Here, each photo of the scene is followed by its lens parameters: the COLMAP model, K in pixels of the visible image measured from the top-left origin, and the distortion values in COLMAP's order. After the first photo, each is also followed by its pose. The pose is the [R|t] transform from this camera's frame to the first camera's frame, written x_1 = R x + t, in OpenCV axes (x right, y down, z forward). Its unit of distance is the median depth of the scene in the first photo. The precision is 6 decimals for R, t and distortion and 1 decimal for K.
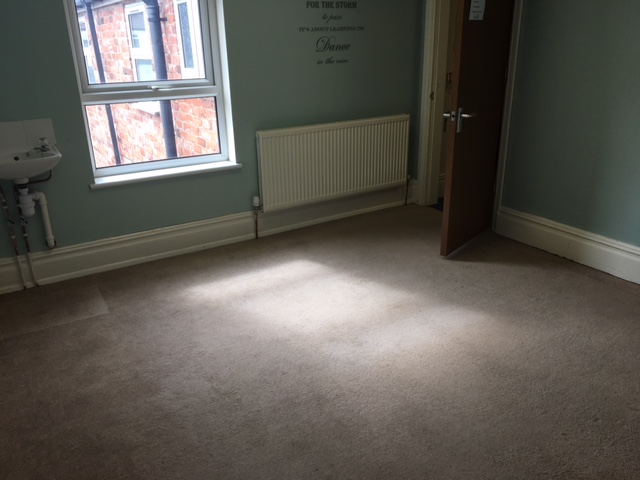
lens RADIAL K [[541.0, 0, 316.3], [0, 541.0, 241.3], [0, 0, 1]] dist [0.059397, -0.085037]
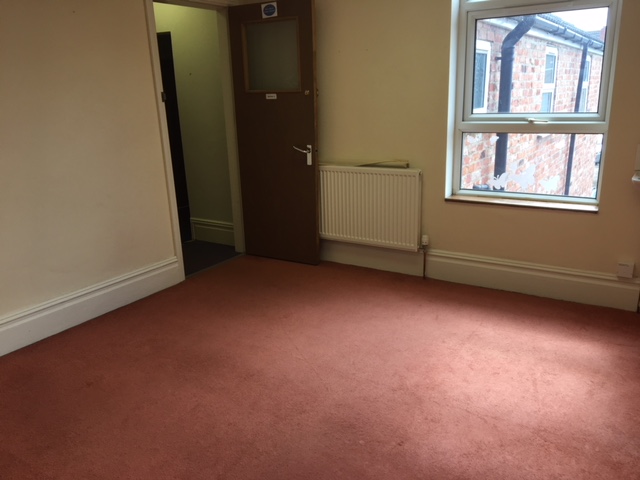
lens RADIAL K [[536.6, 0, 321.2], [0, 536.6, 241.5], [0, 0, 1]] dist [0.053809, -0.067919]
pose [[0.457152, 0.259540, -0.850677, 0.393698], [-0.298862, 0.945684, 0.127919, -0.082240], [0.837672, 0.195756, 0.509888, 0.221873]]
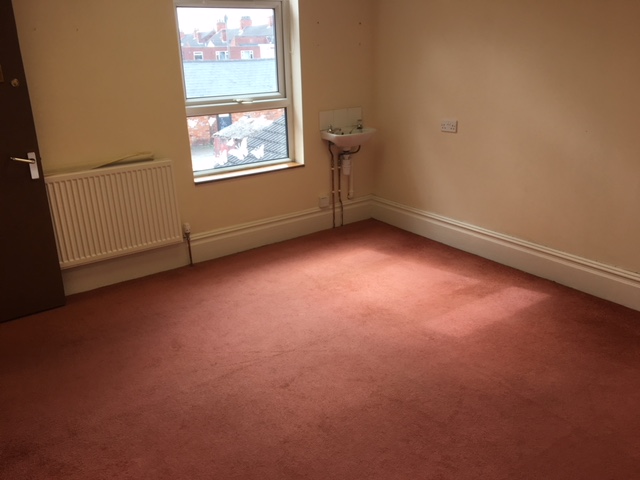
lens RADIAL K [[536.6, 0, 321.2], [0, 536.6, 241.5], [0, 0, 1]] dist [0.053809, -0.067919]
pose [[0.995859, -0.034298, 0.084191, -0.218792], [0.036944, 0.998865, -0.030077, 0.052672], [-0.083063, 0.033063, 0.995996, -0.126879]]
